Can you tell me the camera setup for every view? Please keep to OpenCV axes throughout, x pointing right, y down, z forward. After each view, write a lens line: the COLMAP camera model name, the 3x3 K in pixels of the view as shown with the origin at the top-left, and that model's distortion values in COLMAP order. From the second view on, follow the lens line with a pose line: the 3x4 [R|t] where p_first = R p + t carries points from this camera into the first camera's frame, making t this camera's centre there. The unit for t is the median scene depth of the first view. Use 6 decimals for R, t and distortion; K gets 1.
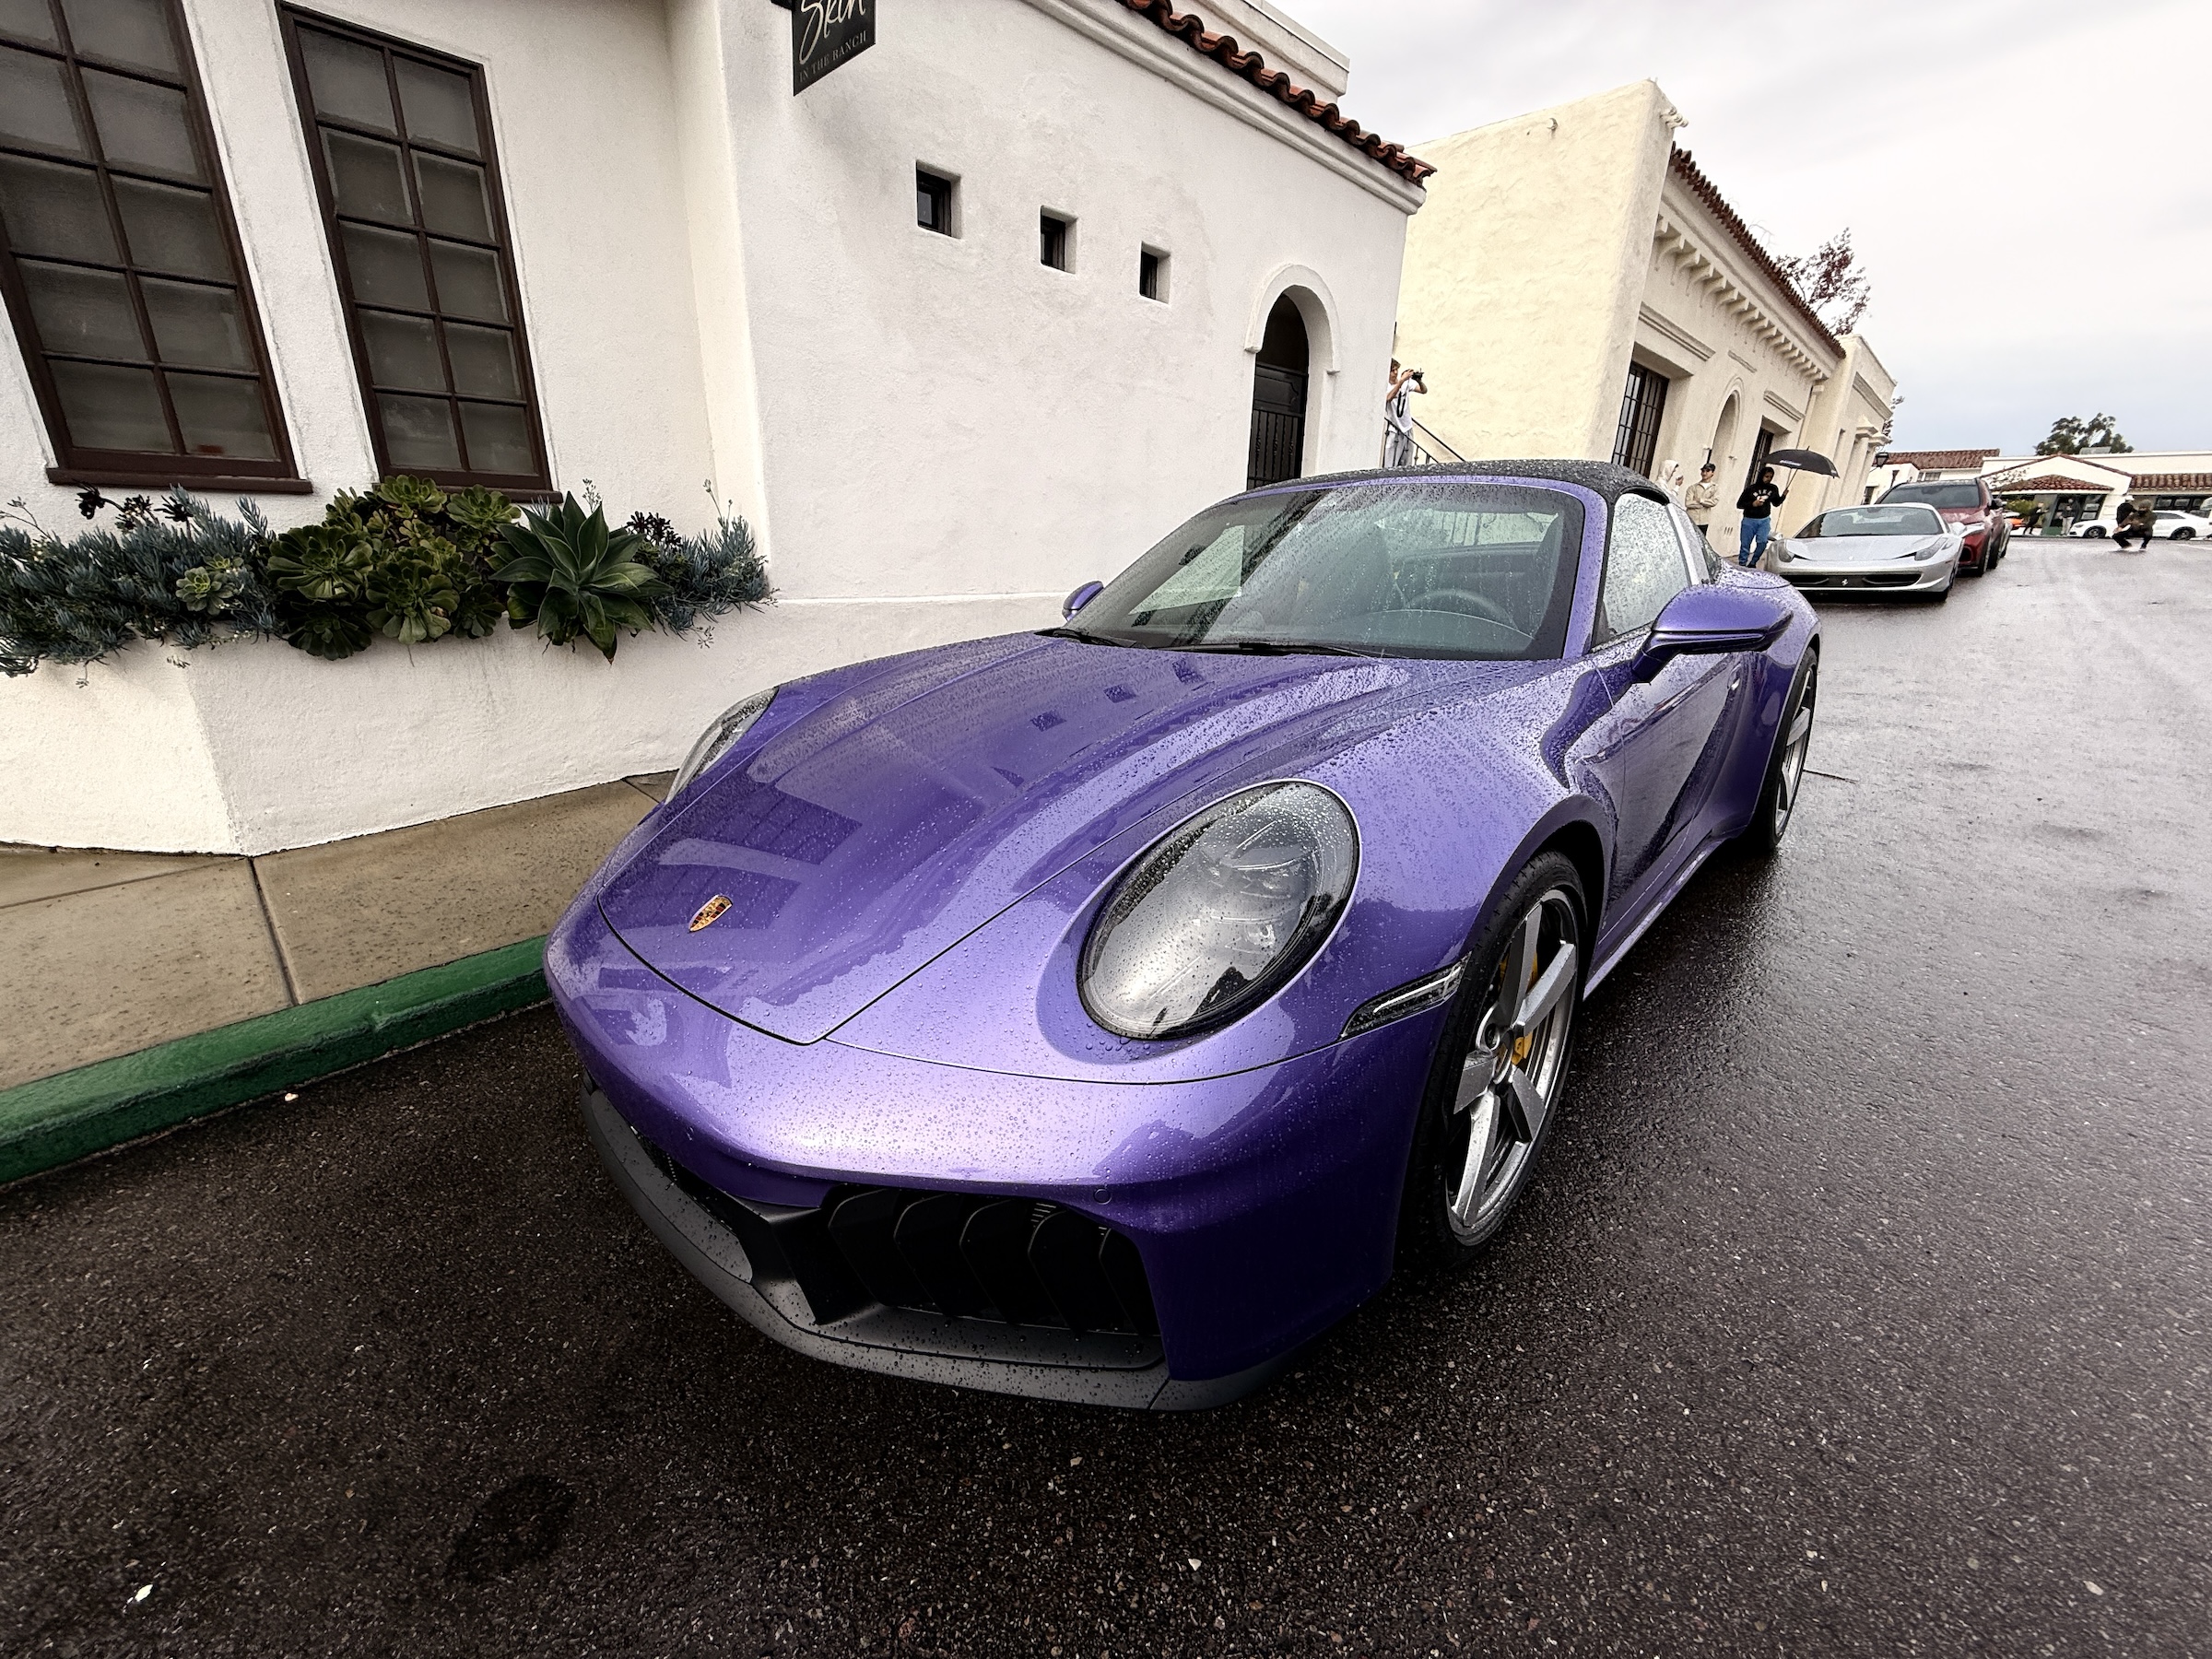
lens RADIAL K [[891.4, 0, 1102.3], [0, 891.4, 829.4], [0, 0, 1]] dist [-0.000777, -0.000135]
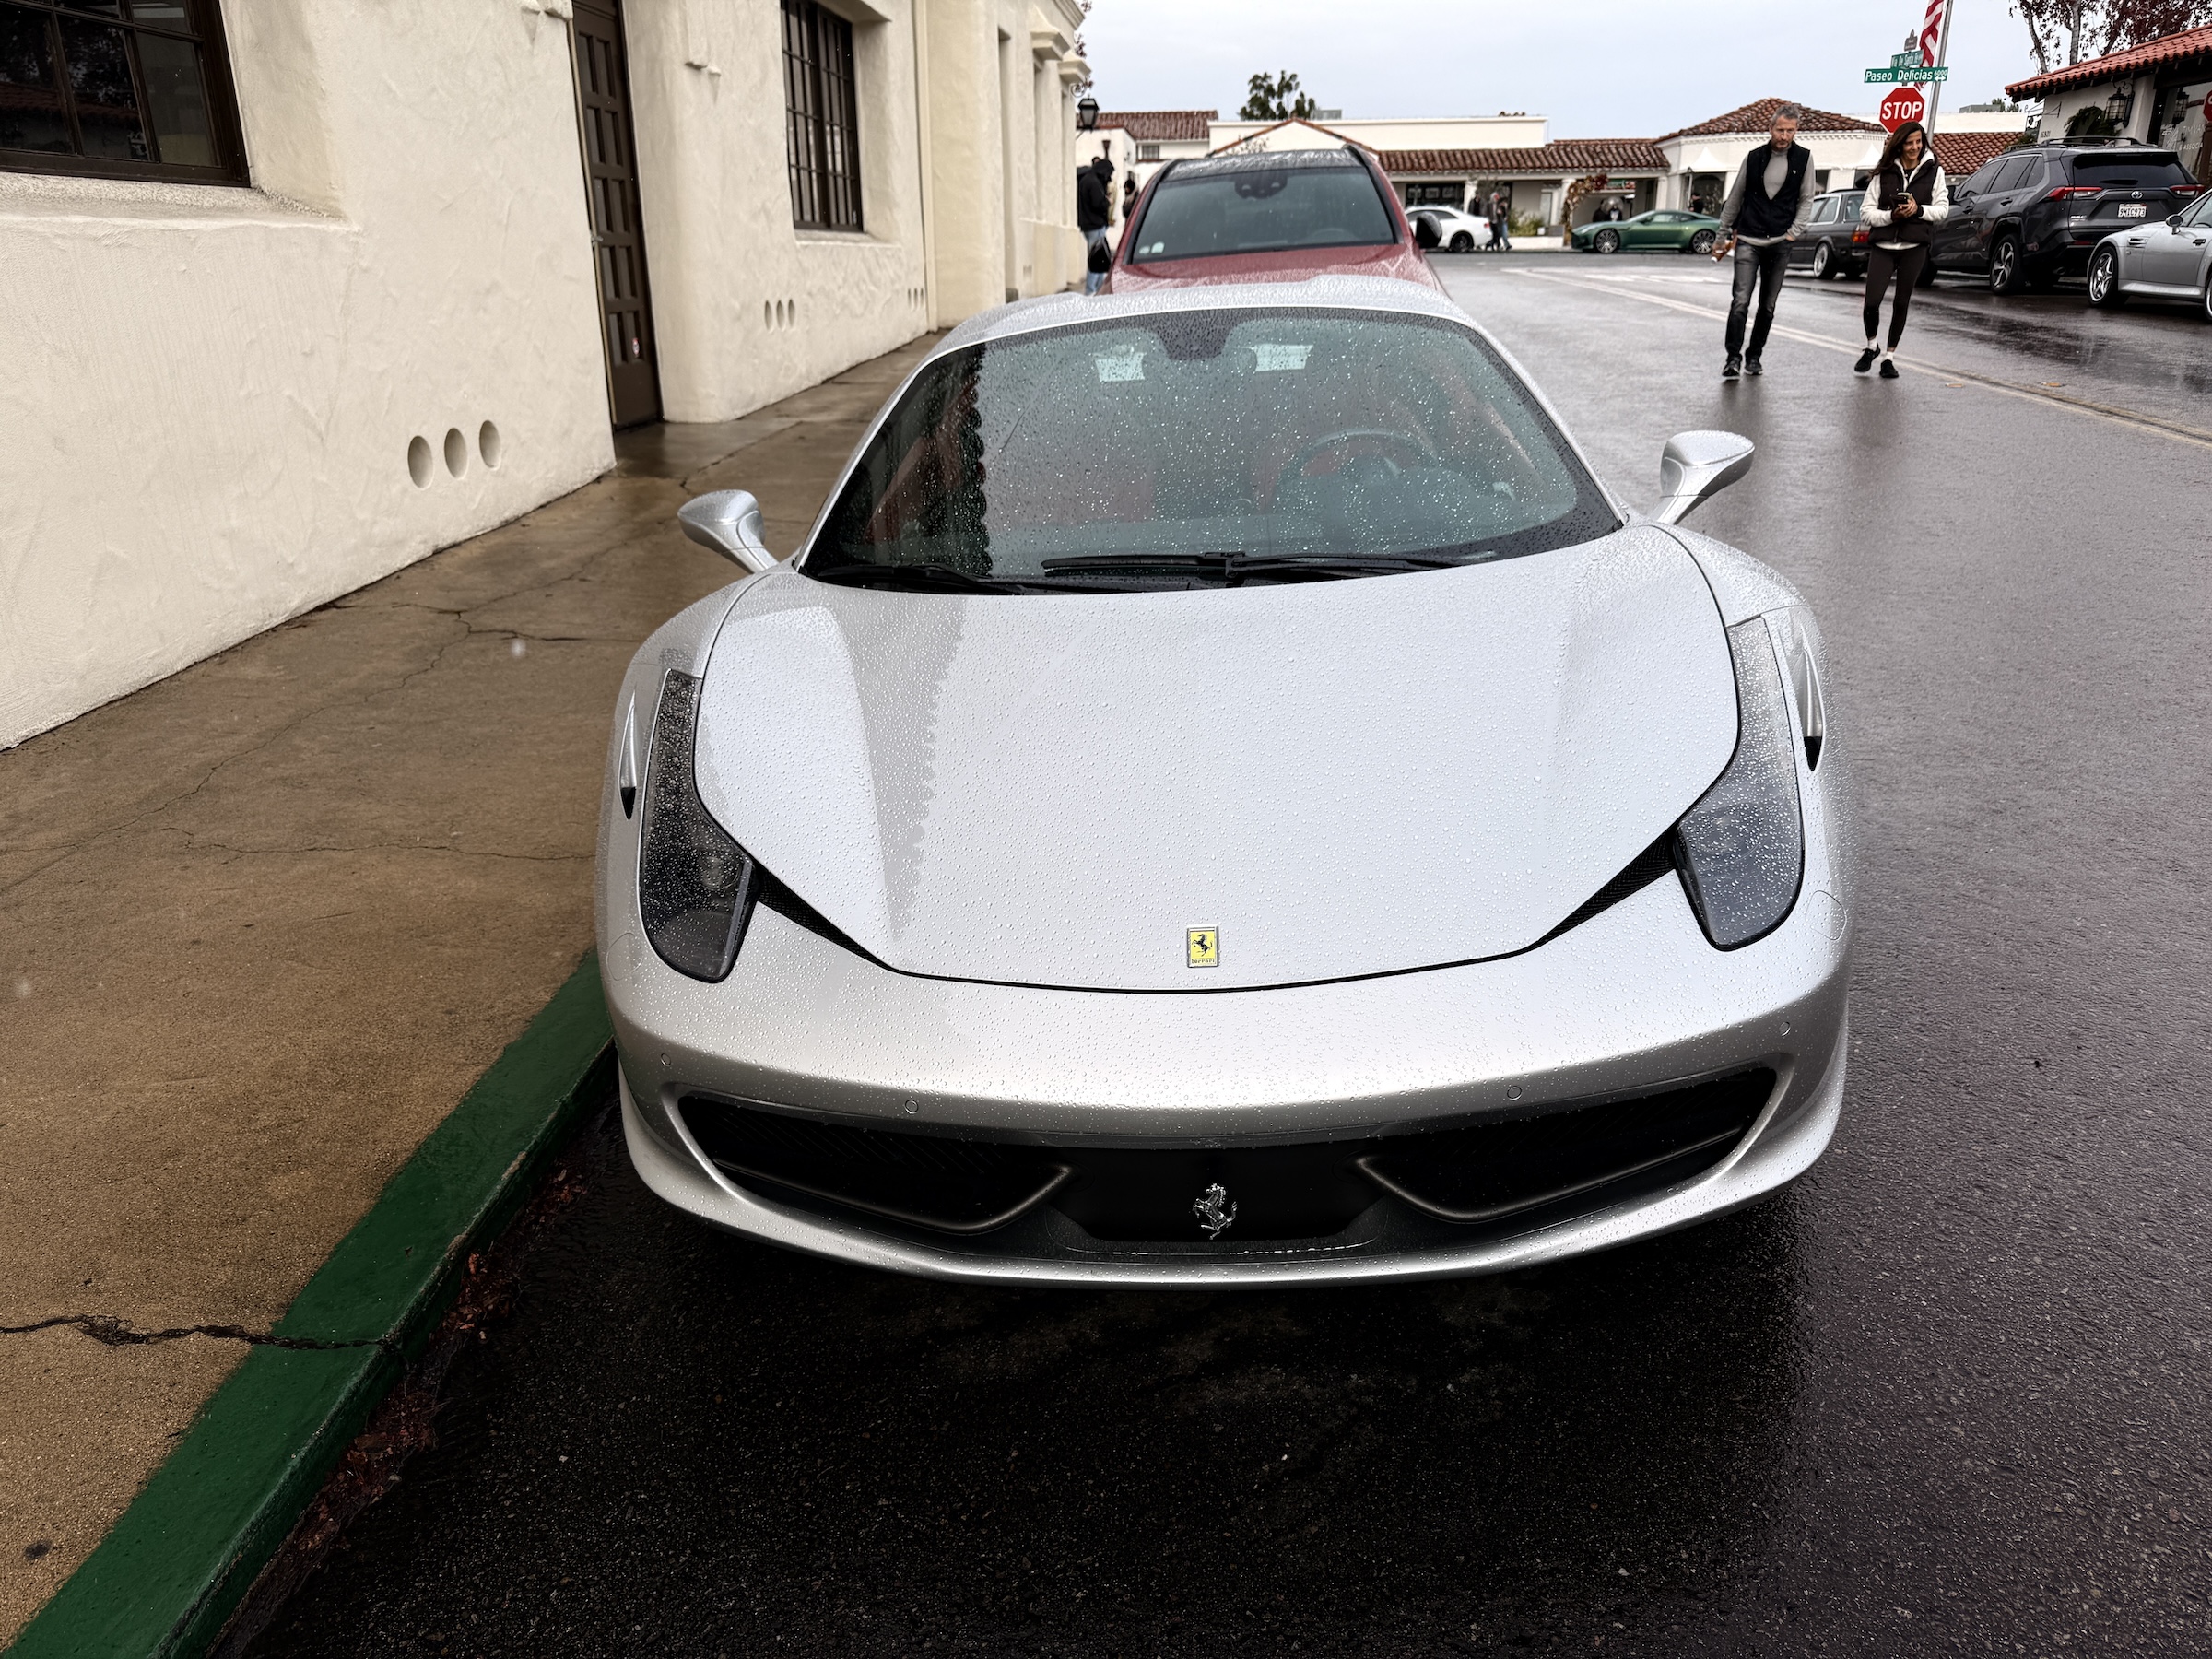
lens RADIAL K [[1550.3, 0, 1106.2], [0, 1550.3, 825.8], [0, 0, 1]] dist [-0.000953, 0.000035]
pose [[0.768027, -0.246943, 0.590892, 0.140112], [0.223798, 0.967987, 0.113649, -0.065547], [-0.600040, 0.044955, 0.798706, 0.164640]]
